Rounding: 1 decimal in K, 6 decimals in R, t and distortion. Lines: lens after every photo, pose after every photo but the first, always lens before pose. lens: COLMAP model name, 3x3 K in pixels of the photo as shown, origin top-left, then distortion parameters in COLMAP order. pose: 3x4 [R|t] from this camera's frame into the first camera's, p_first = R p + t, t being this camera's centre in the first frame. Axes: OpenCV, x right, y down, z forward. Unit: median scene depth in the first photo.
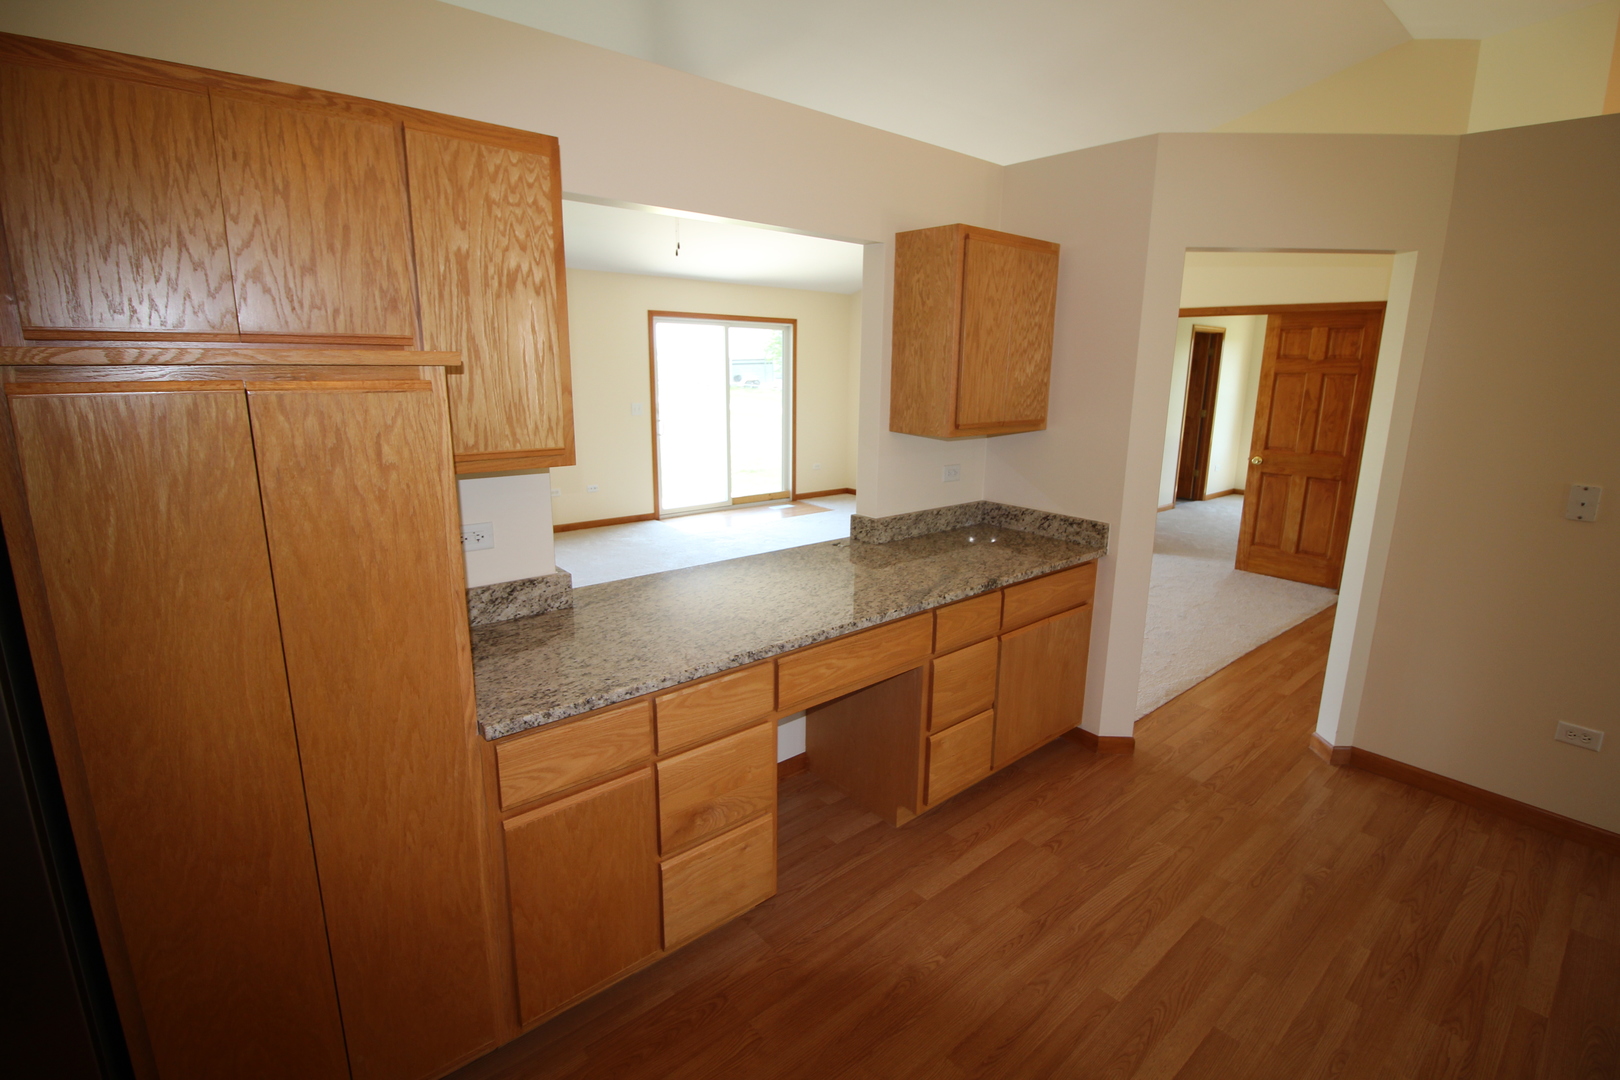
lens RADIAL K [[746.4, 0, 813.7], [0, 746.4, 525.5], [0, 0, 1]] dist [-0.005099, -0.000223]
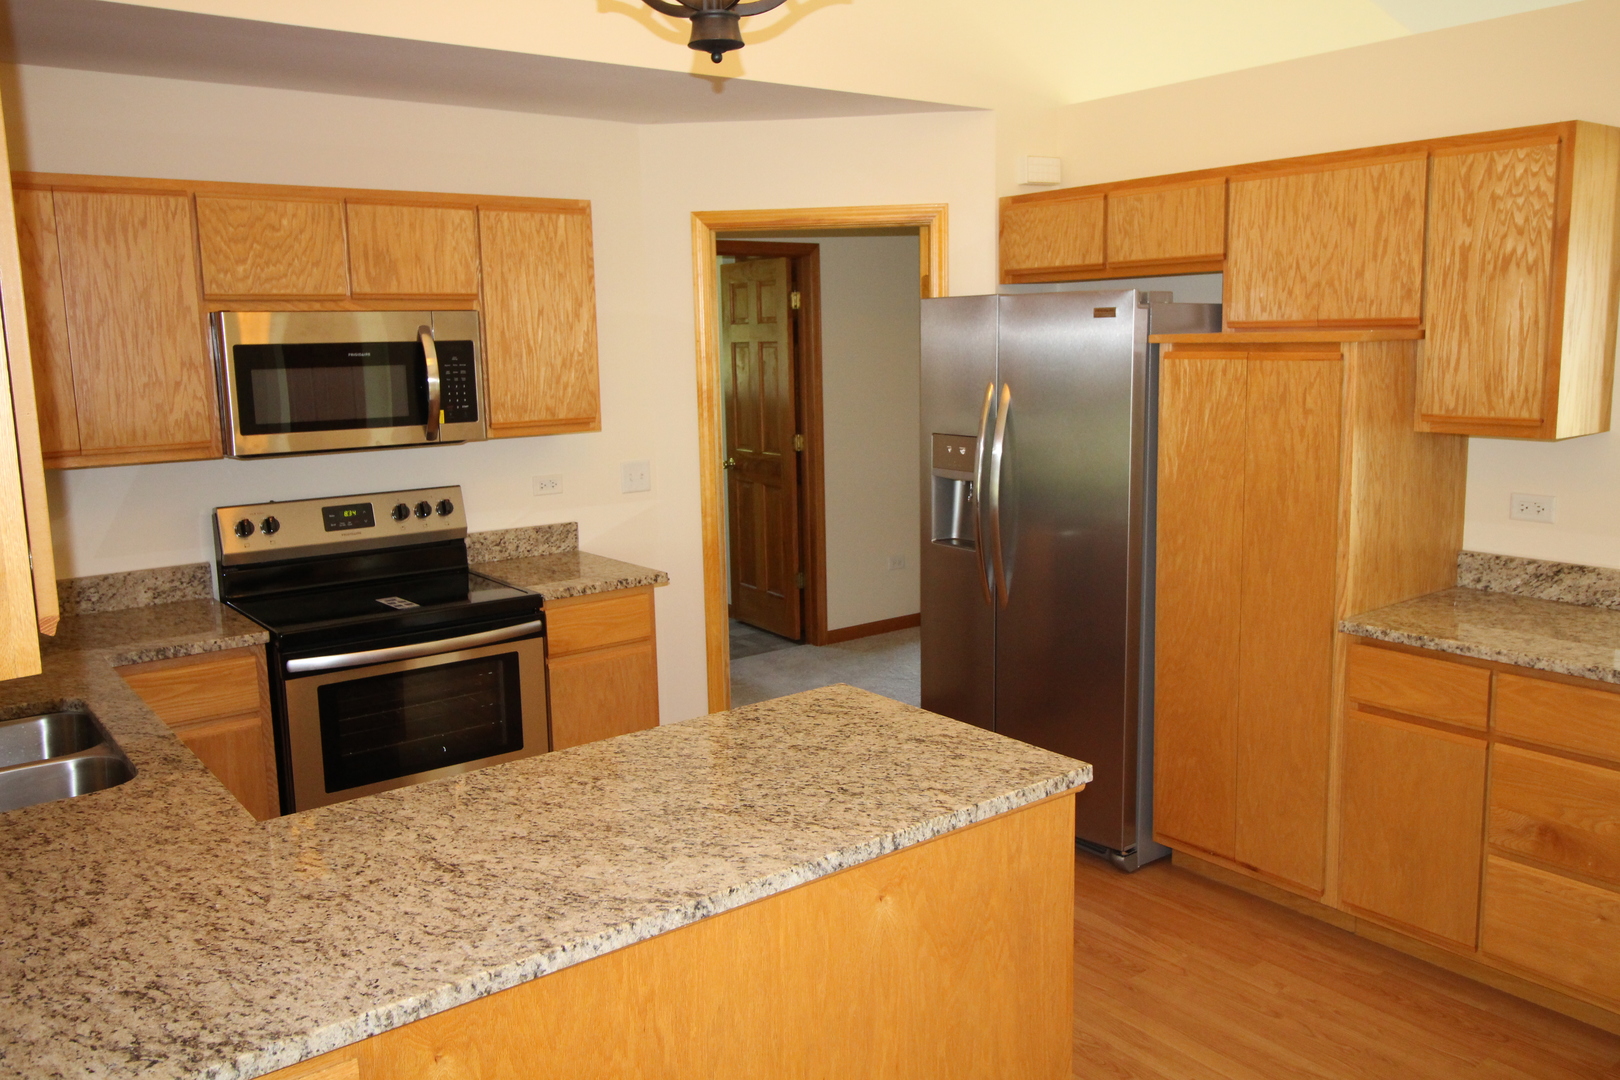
lens RADIAL K [[1292.7, 0, 816.9], [0, 1292.7, 532.6], [0, 0, 1]] dist [0.015737, -0.004313]
pose [[-0.051732, 0.144494, -0.988152, 1.618973], [-0.192820, 0.969414, 0.151848, -0.037667], [0.979870, 0.198391, -0.022288, 0.123543]]
